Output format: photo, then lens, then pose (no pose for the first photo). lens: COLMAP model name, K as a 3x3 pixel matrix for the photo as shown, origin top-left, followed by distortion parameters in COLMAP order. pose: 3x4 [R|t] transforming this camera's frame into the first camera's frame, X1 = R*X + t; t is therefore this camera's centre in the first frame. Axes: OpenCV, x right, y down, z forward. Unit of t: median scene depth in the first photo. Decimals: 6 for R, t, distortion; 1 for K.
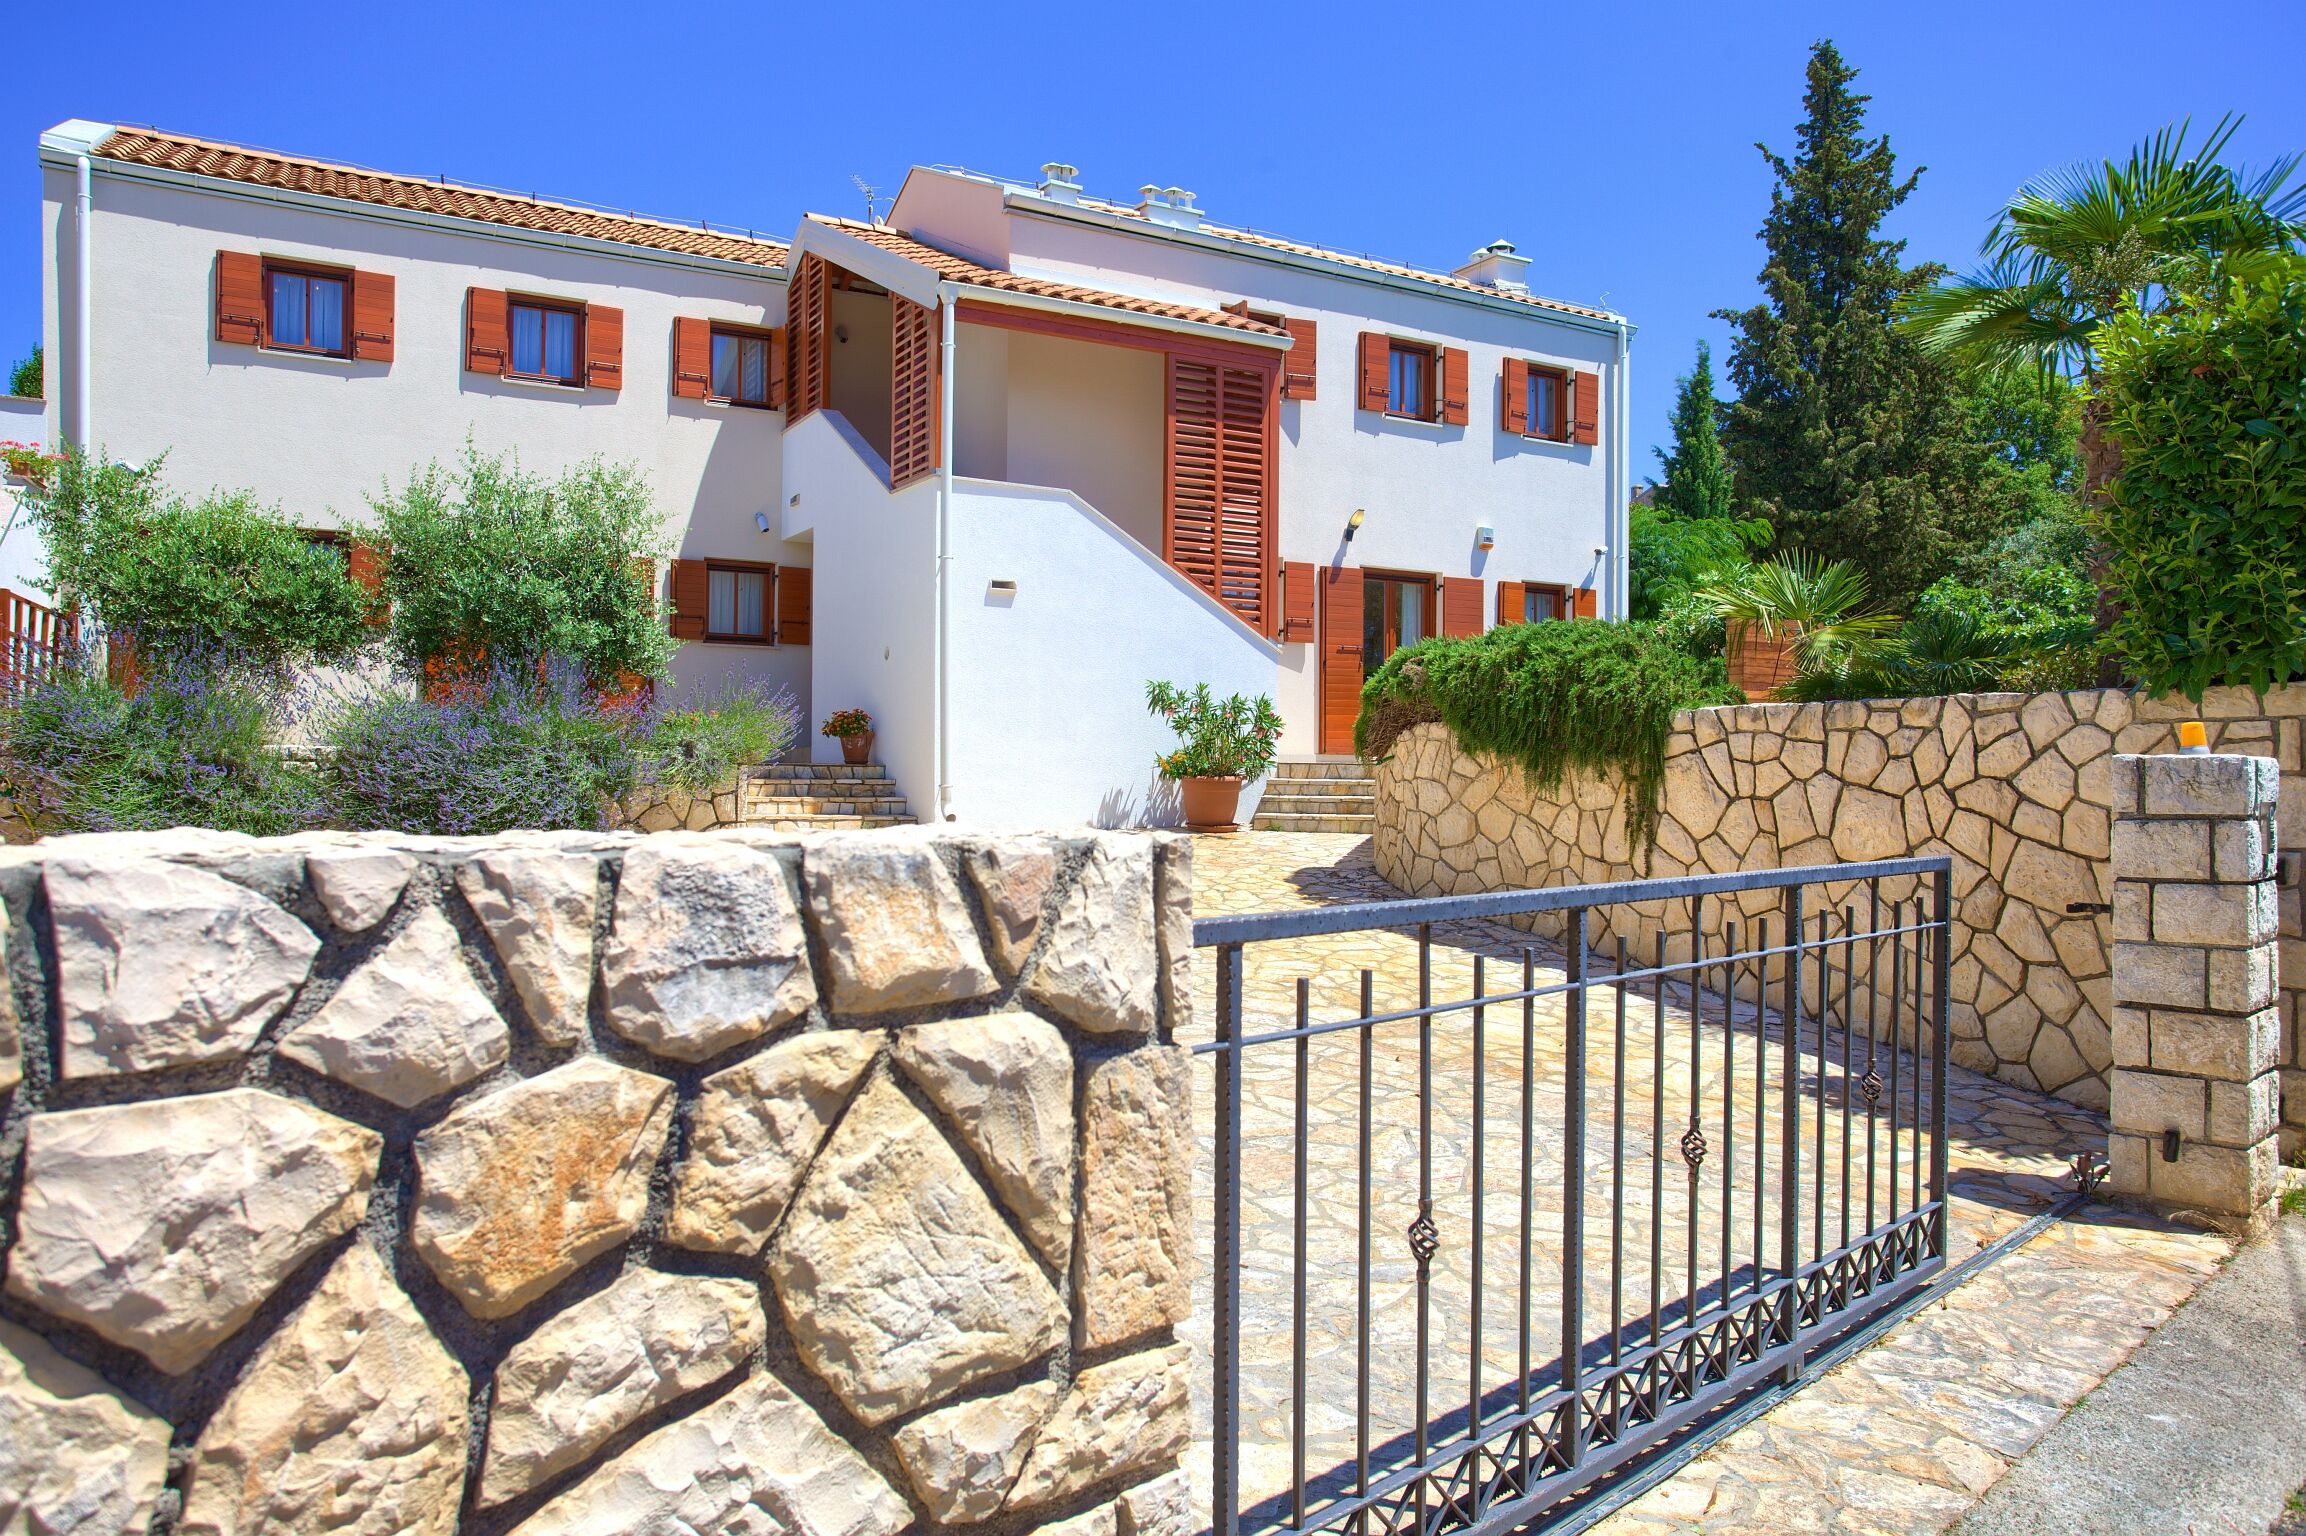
lens RADIAL K [[1596.2, 0, 1149.6], [0, 1596.2, 762.1], [0, 0, 1]] dist [-0.082656, -0.001957]
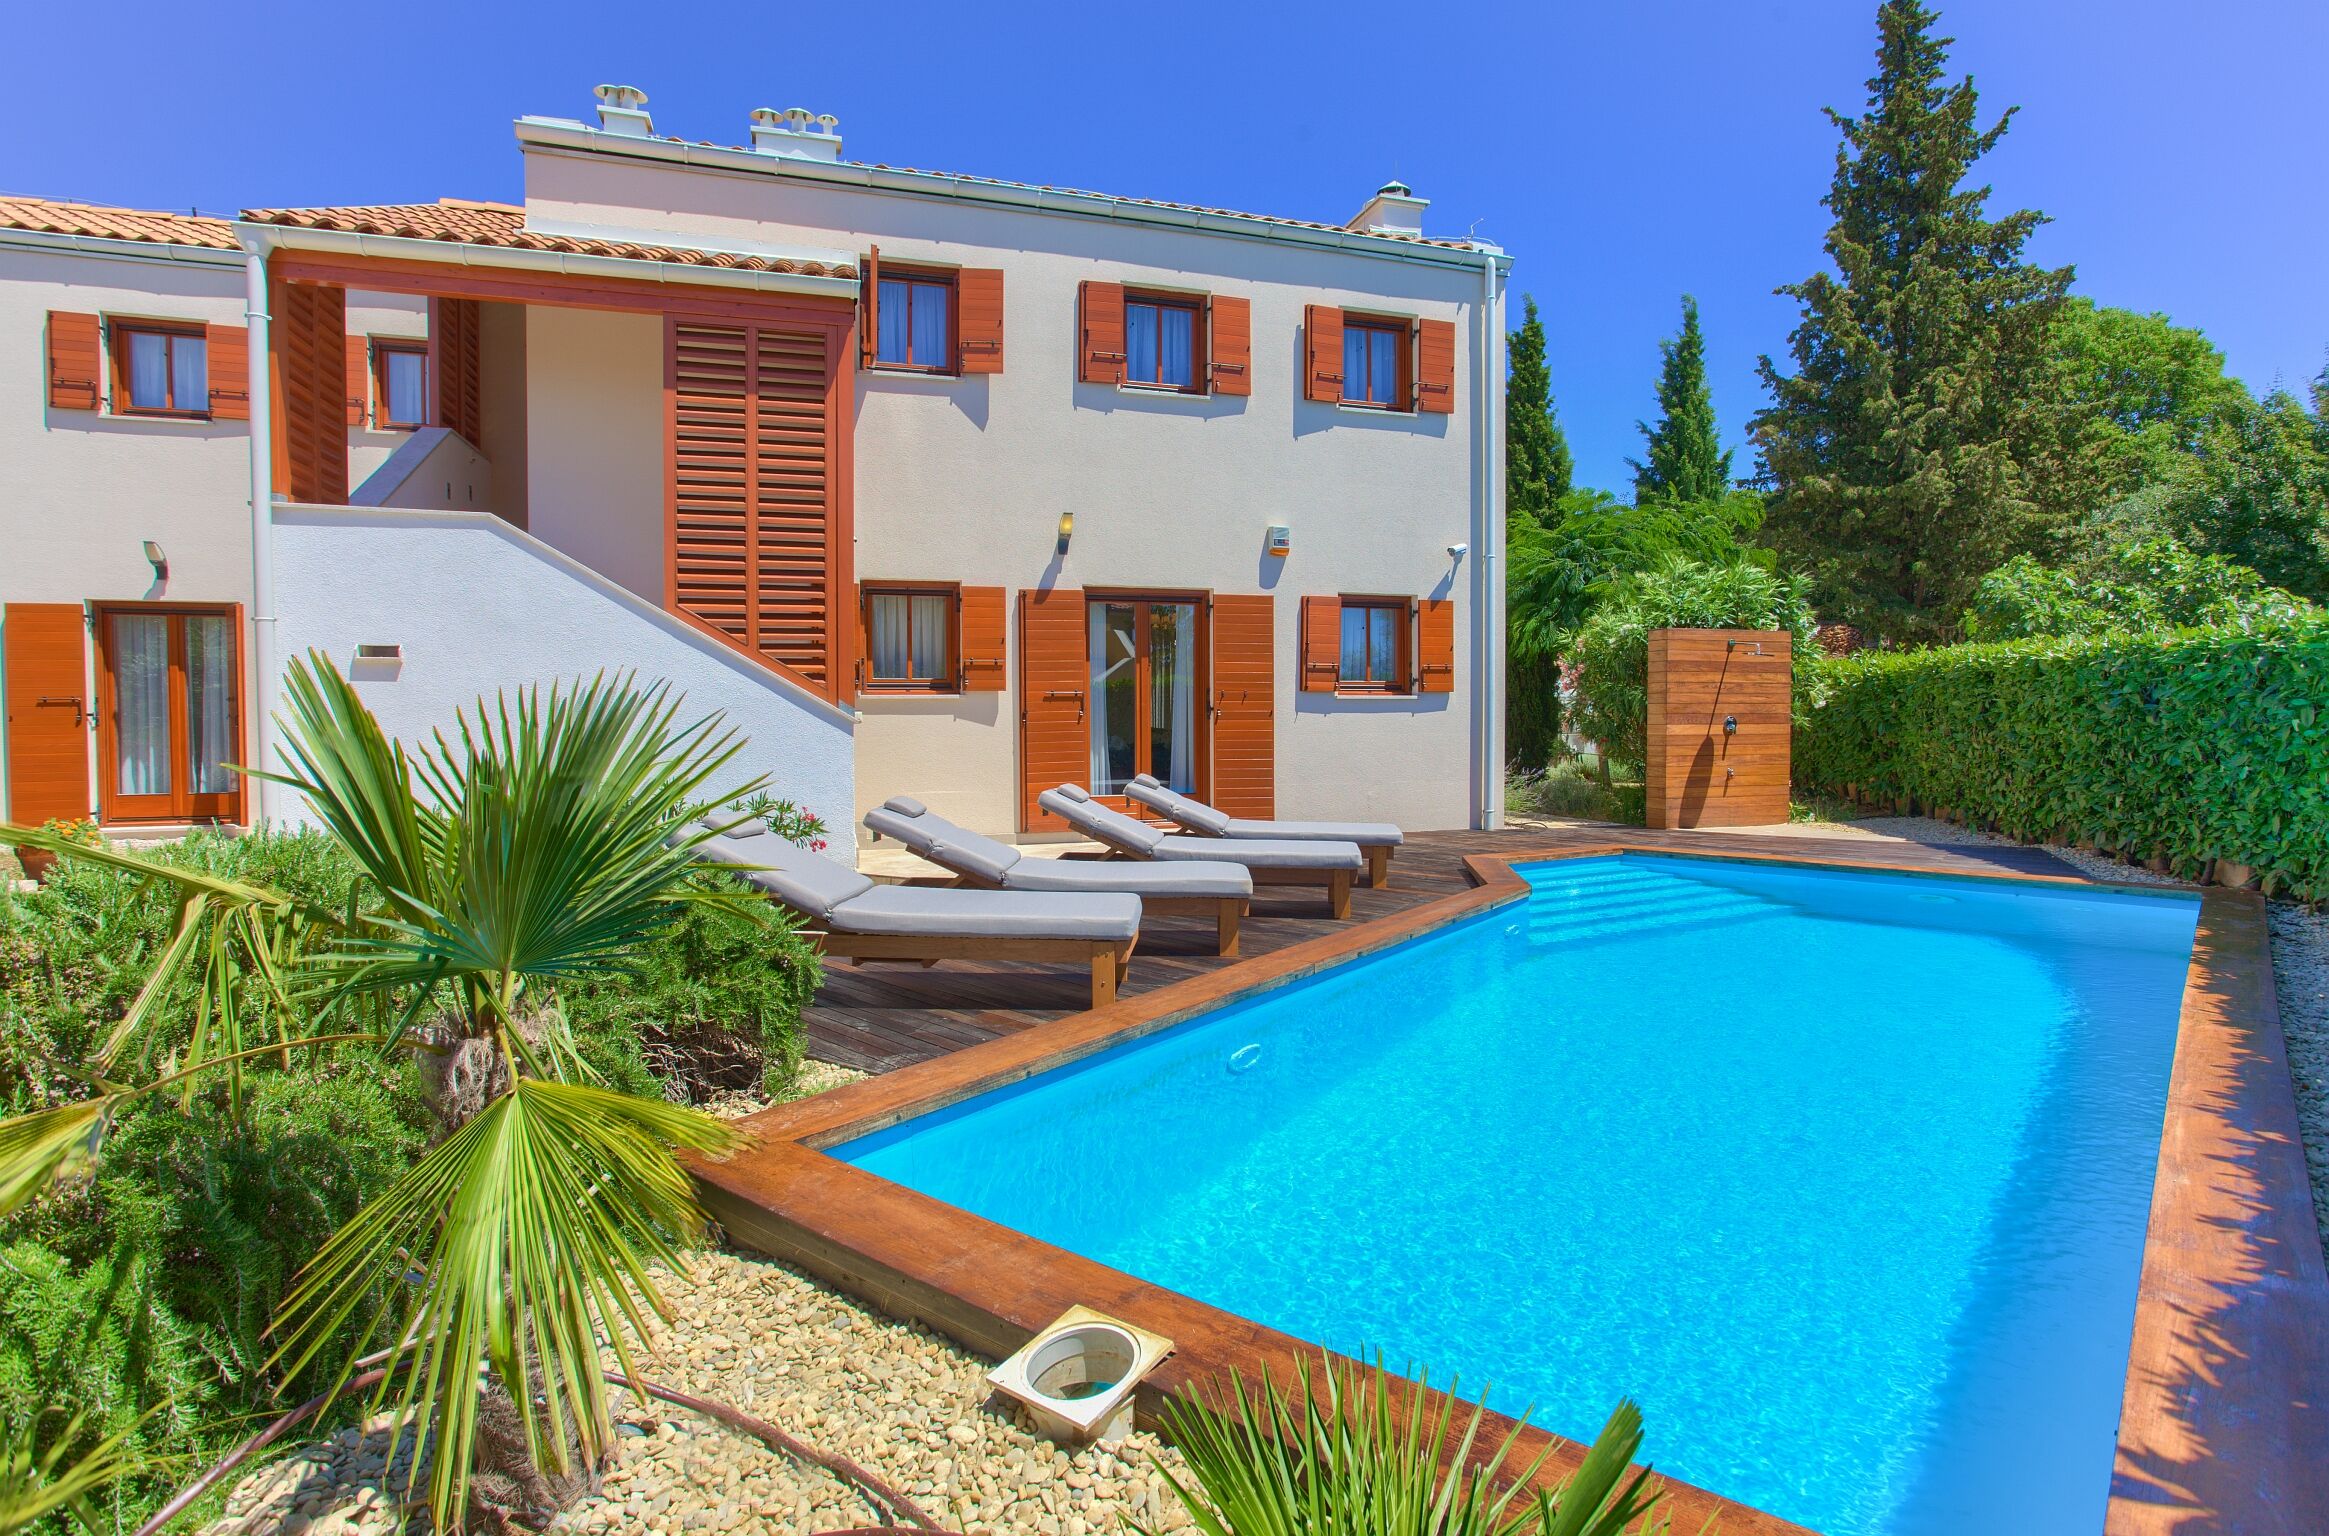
lens RADIAL K [[1214.9, 0, 1136.5], [0, 1214.9, 732.0], [0, 0, 1]] dist [-0.066278, 0.021353]
pose [[0.978005, -0.004276, -0.208537, 0.139736], [0.008667, 0.999760, 0.020144, -0.032005], [0.208401, -0.021508, 0.977807, 0.214070]]
